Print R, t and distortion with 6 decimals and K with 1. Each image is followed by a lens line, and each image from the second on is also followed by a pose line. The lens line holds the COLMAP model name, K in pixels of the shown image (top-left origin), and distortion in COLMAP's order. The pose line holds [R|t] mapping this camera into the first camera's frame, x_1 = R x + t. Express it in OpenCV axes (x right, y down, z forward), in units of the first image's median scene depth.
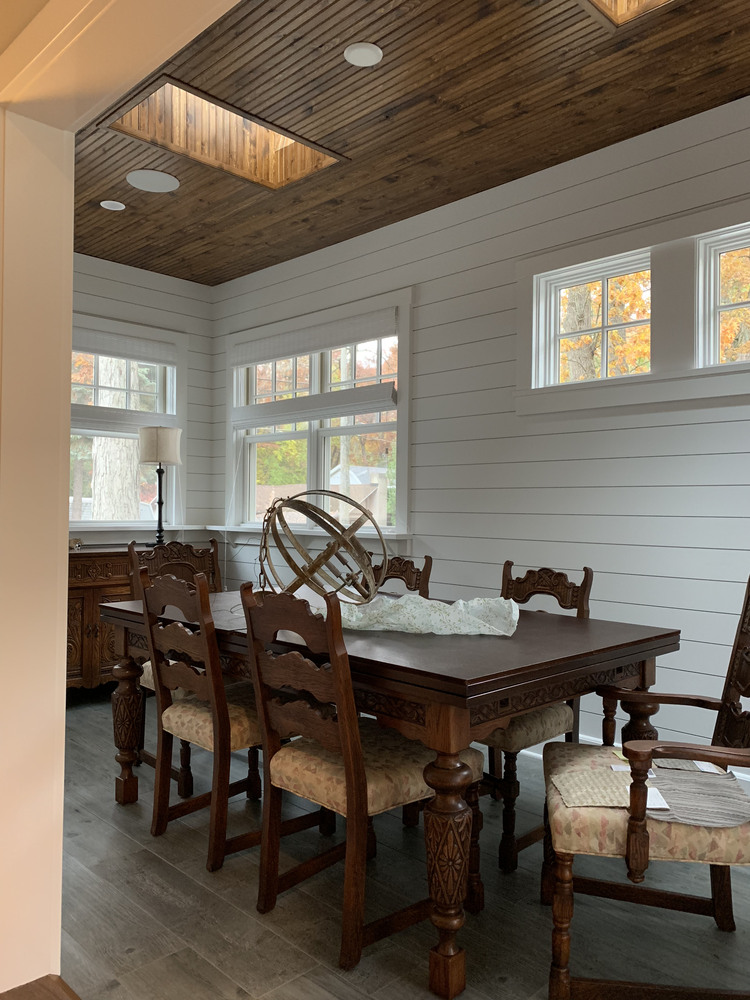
lens RADIAL K [[765.2, 0, 374.5], [0, 765.2, 506.4], [0, 0, 1]] dist [0.007192, -0.016077]
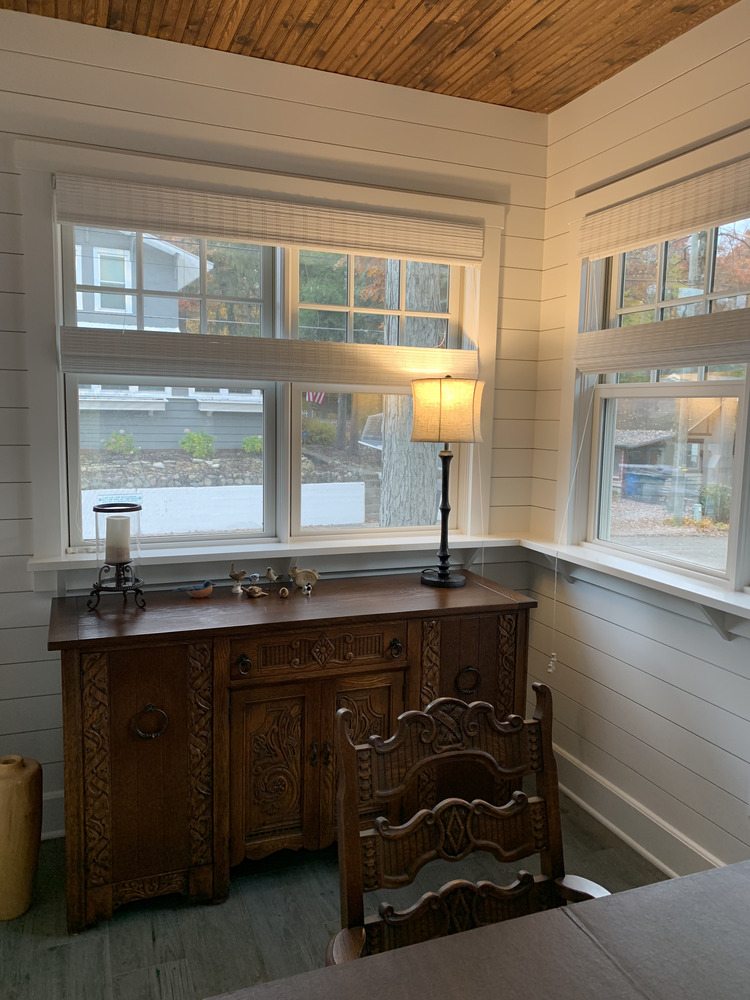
lens RADIAL K [[765.2, 0, 370.9], [0, 765.2, 496.7], [0, 0, 1]] dist [0.007192, -0.016077]
pose [[0.925116, 0.059344, -0.375019, -0.114158], [-0.013118, 0.992116, 0.124634, -0.083805], [0.379459, -0.110381, 0.918601, 0.444083]]
